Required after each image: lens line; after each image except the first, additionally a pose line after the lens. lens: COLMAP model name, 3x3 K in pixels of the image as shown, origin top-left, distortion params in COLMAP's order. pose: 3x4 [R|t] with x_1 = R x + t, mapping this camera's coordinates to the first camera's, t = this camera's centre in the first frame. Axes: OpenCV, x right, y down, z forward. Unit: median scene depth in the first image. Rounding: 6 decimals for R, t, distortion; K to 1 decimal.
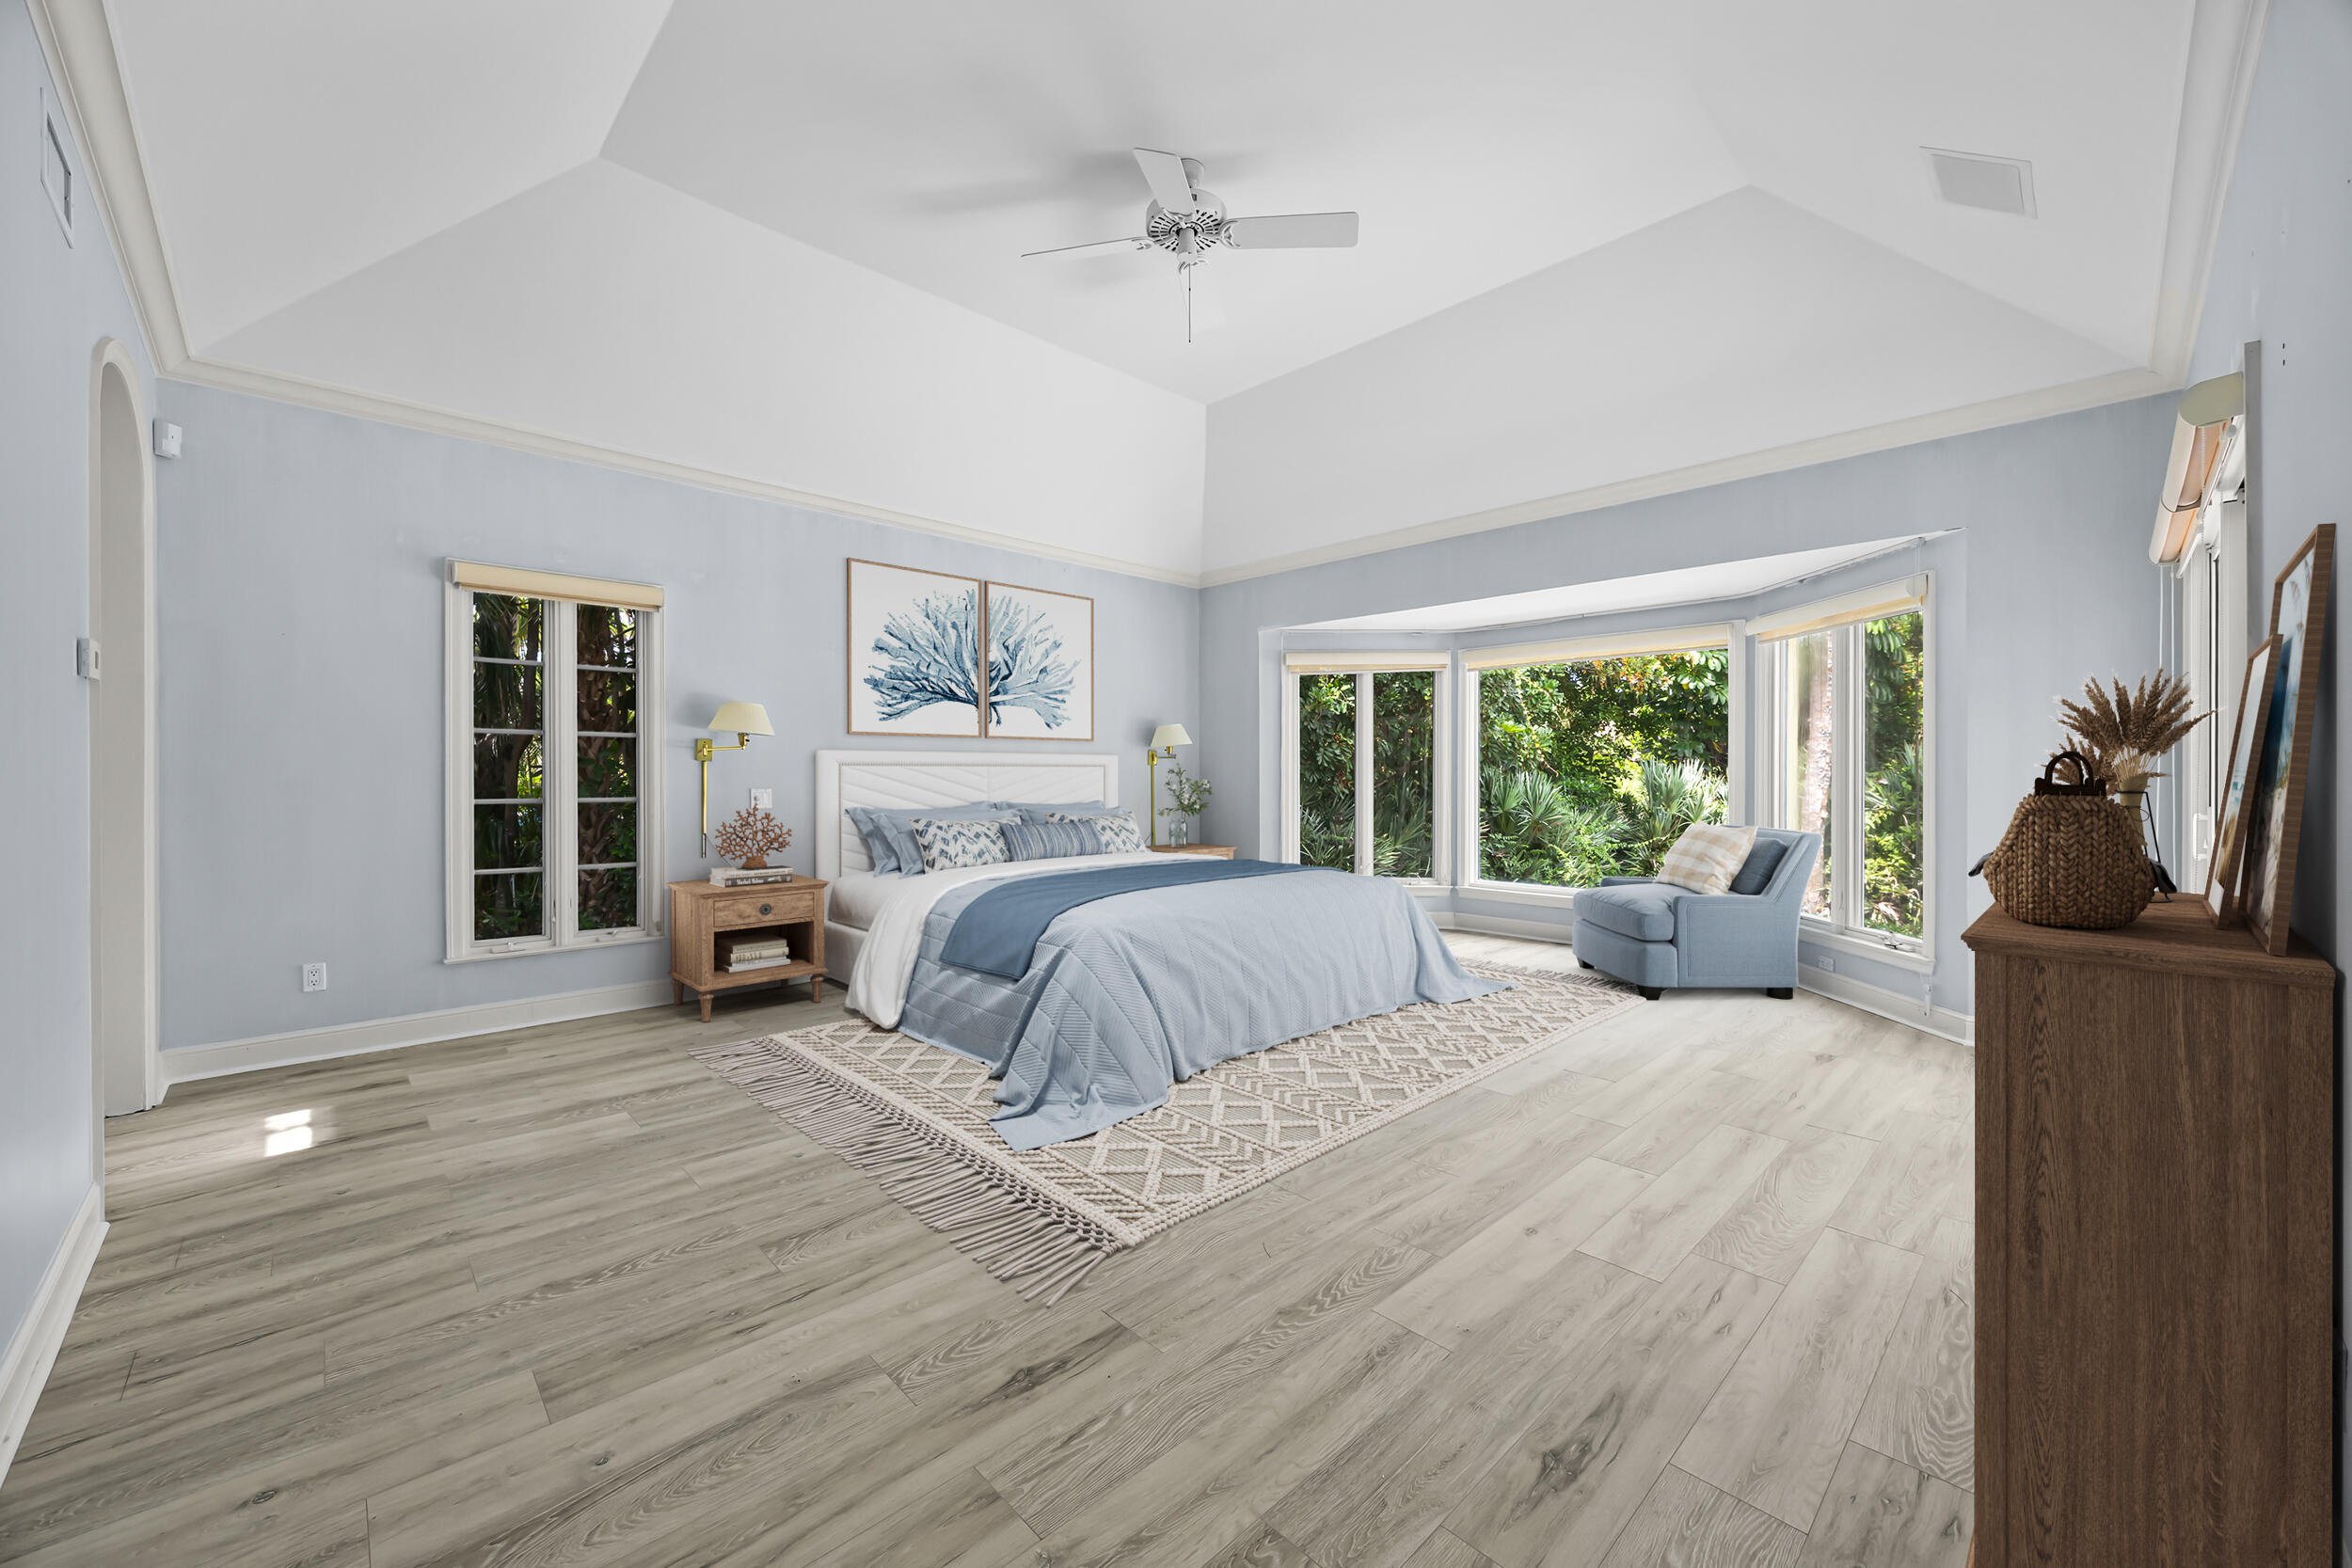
lens RADIAL K [[893.7, 0, 1114.2], [0, 893.7, 770.5], [0, 0, 1]] dist [-0.008117, -0.000530]
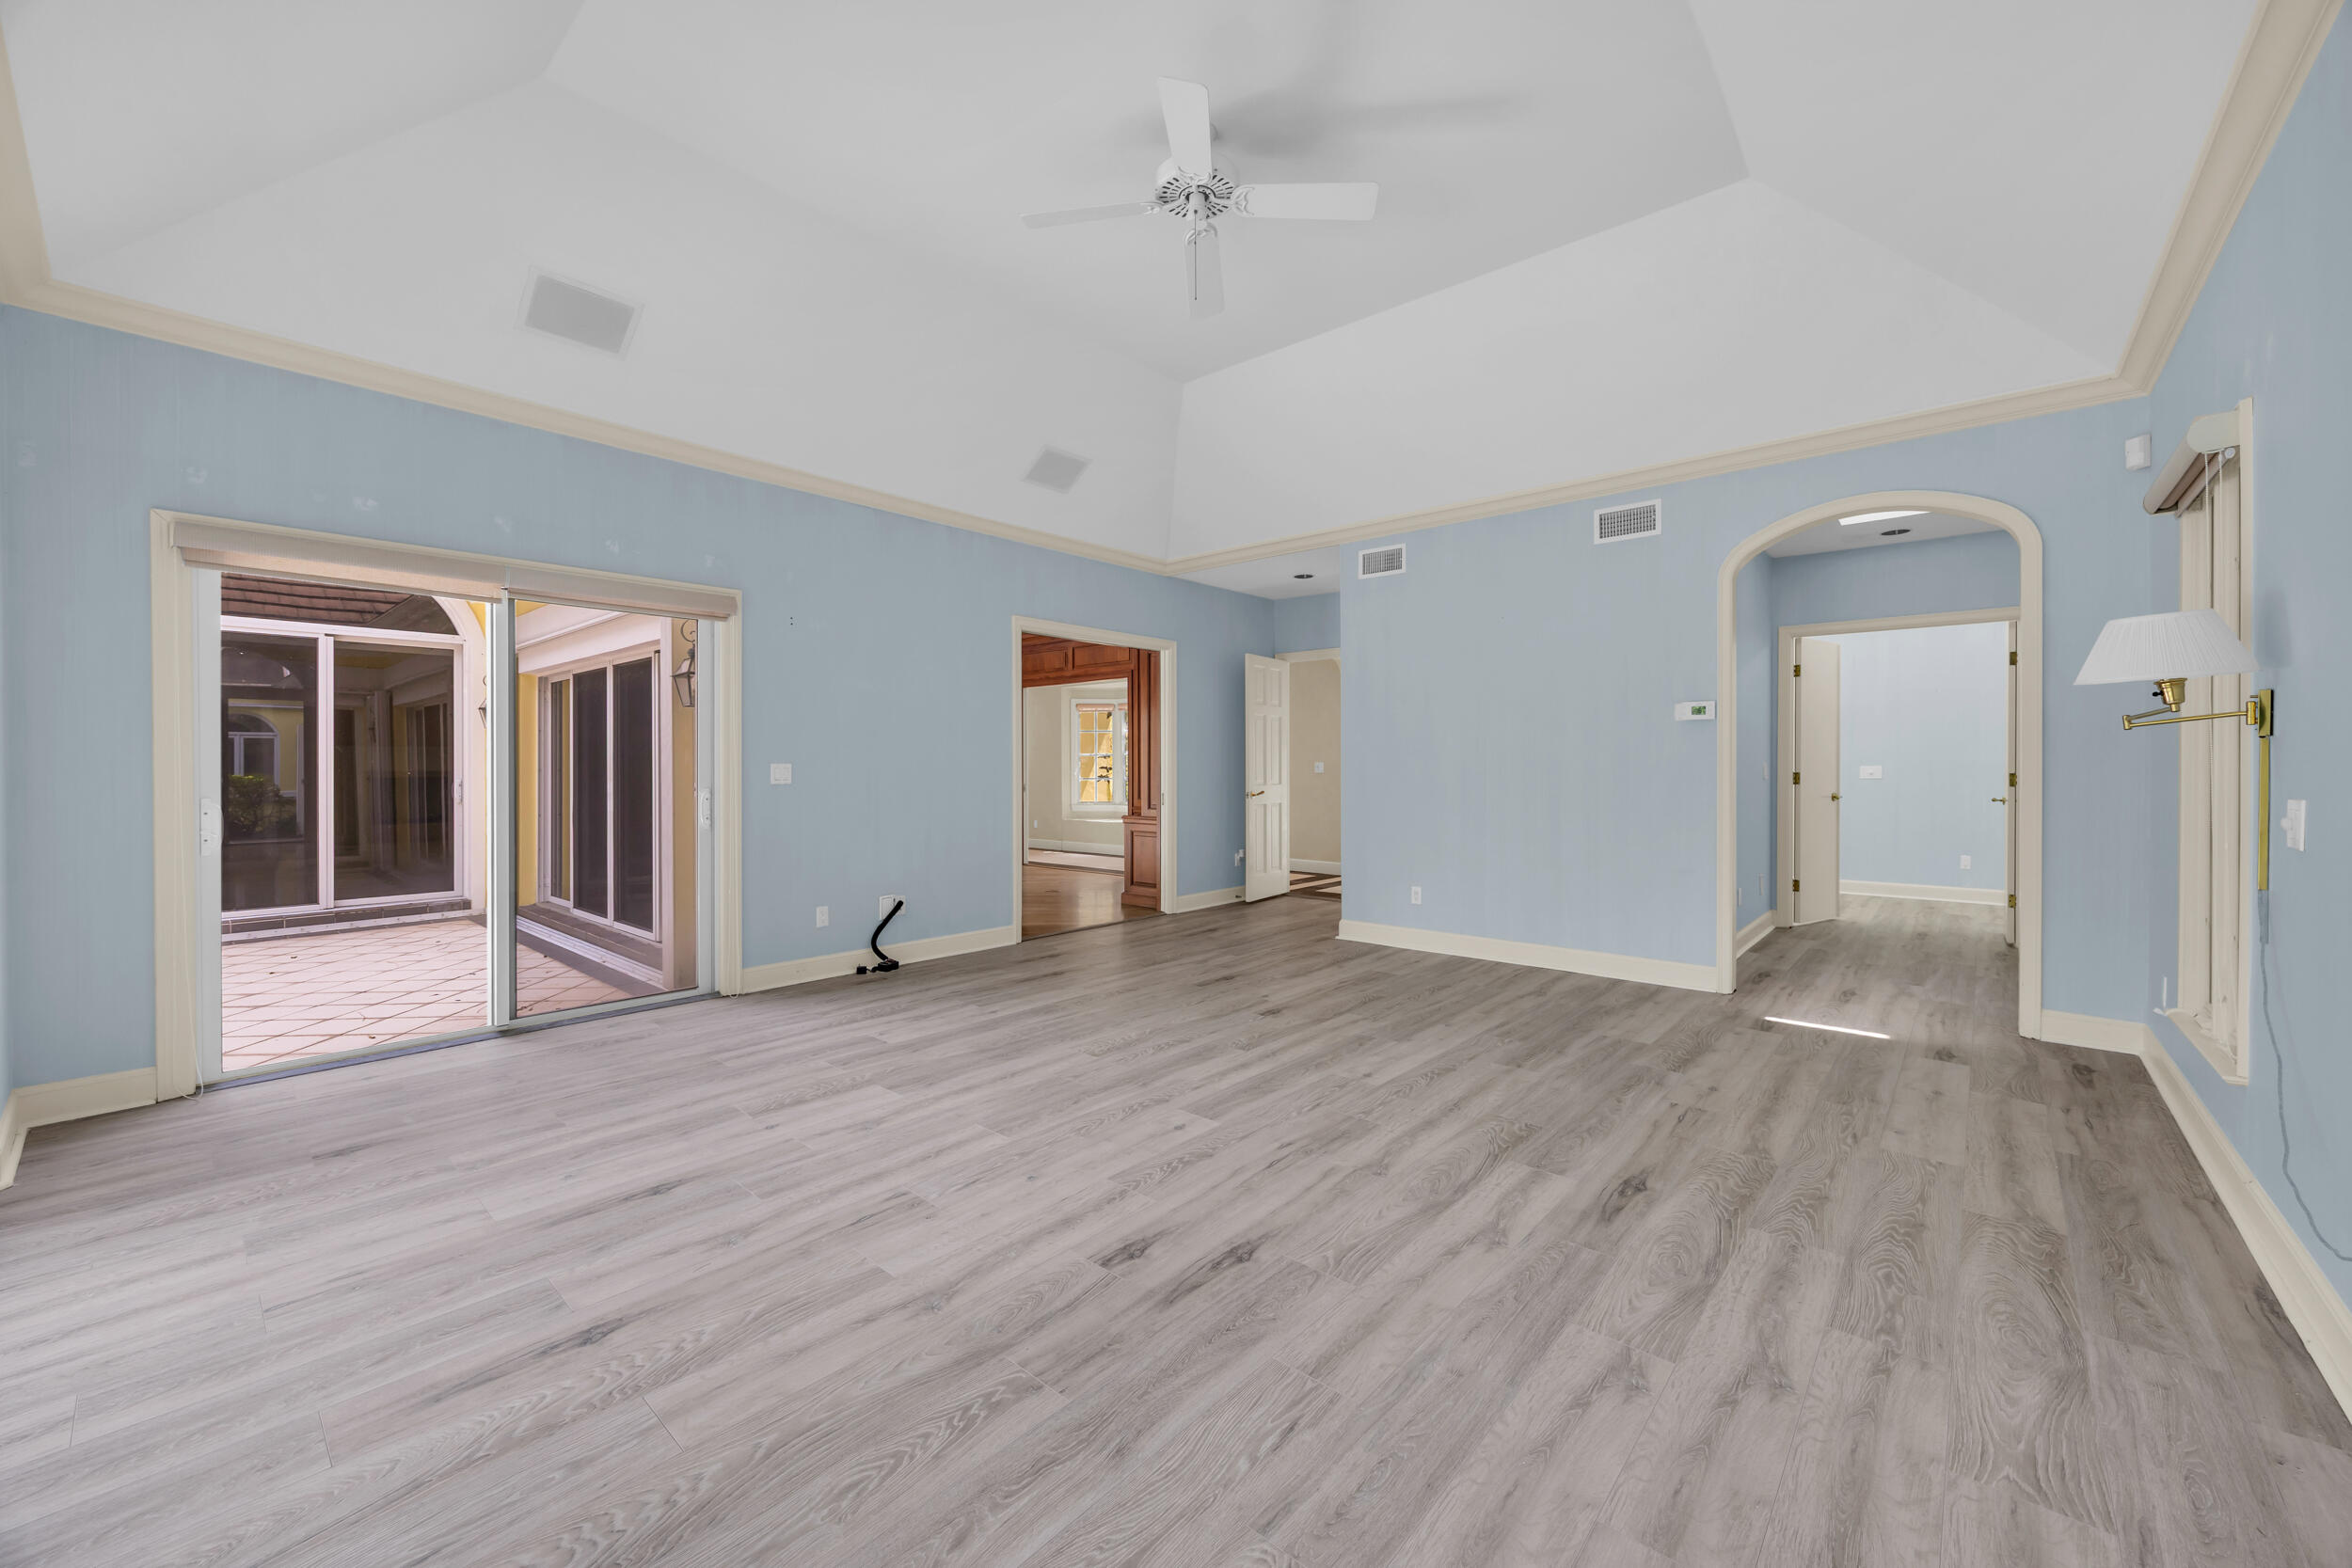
lens RADIAL K [[908.1, 0, 1162.6], [0, 908.1, 779.0], [0, 0, 1]] dist [-0.003786, 0.000483]
pose [[-0.994329, -0.002819, -0.106310, 0.352295], [-0.003730, 0.999958, 0.008365, 0.004506], [0.106282, 0.008714, -0.994298, 3.375120]]
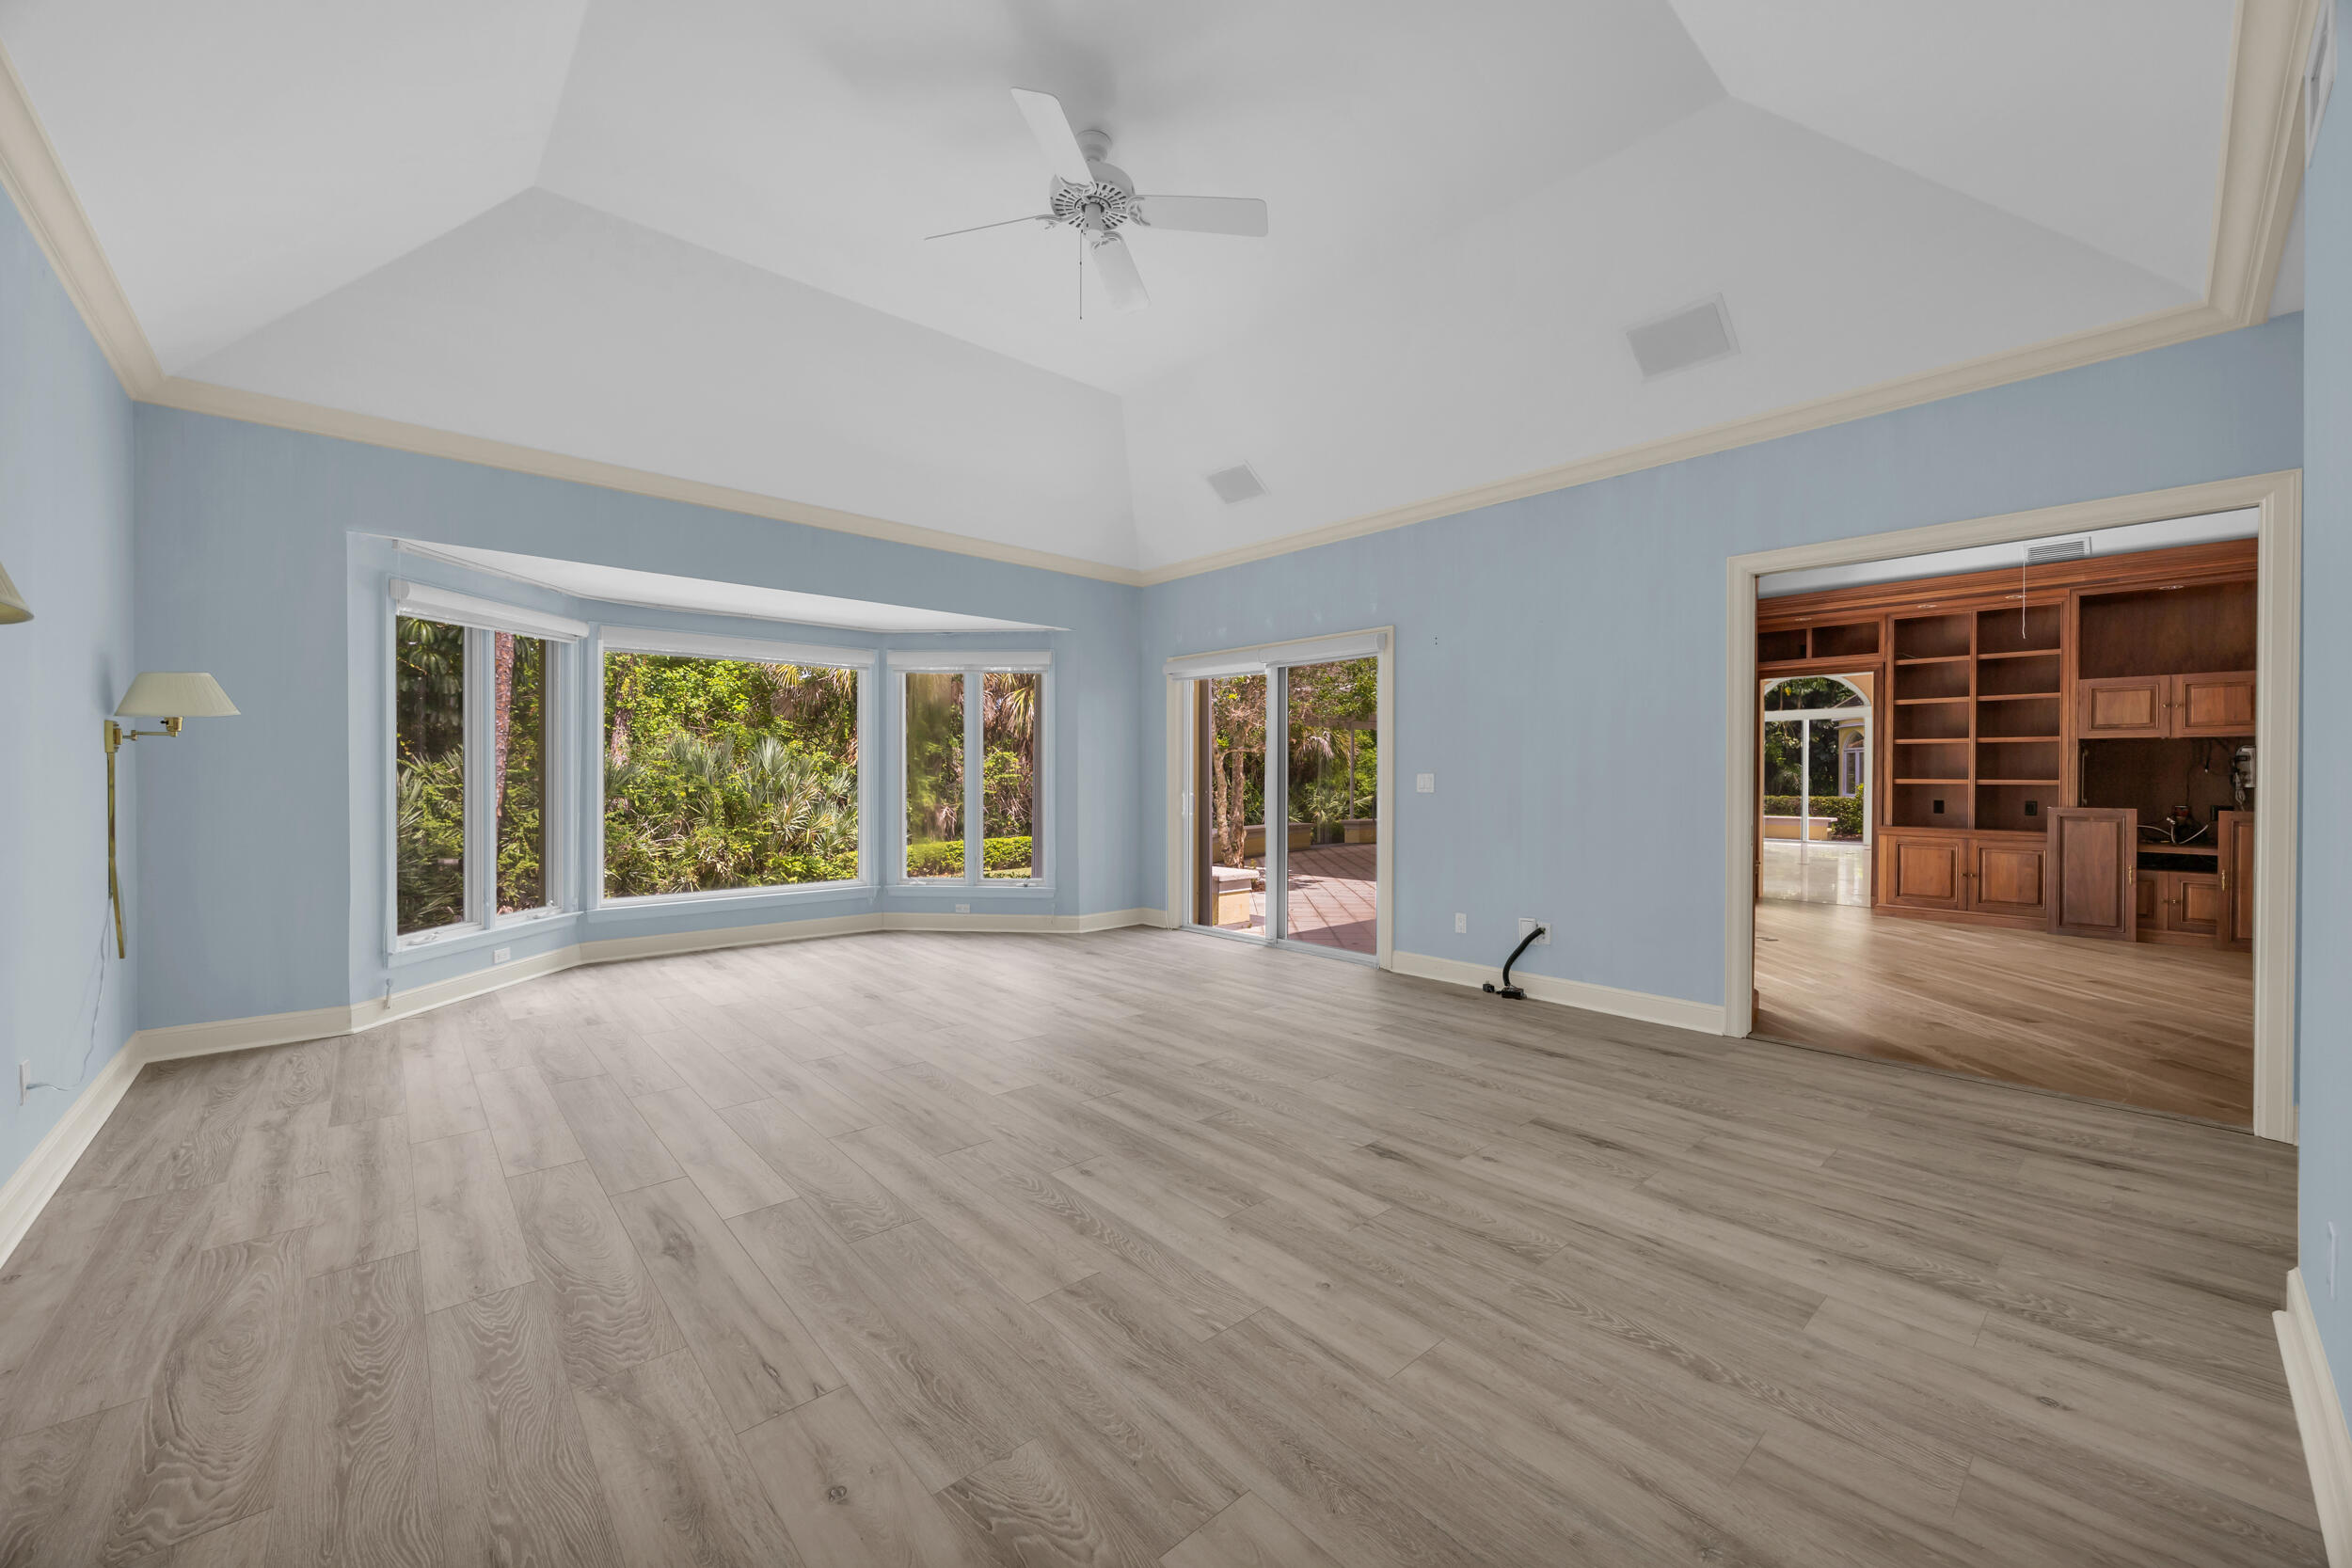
lens RADIAL K [[908.1, 0, 1172.8], [0, 908.1, 779.7], [0, 0, 1]] dist [-0.003786, 0.000483]
pose [[0.005171, -0.010631, 0.999930, -1.562829], [-0.010548, 0.999887, 0.010685, -0.014274], [-0.999931, -0.010603, 0.005058, 1.564919]]
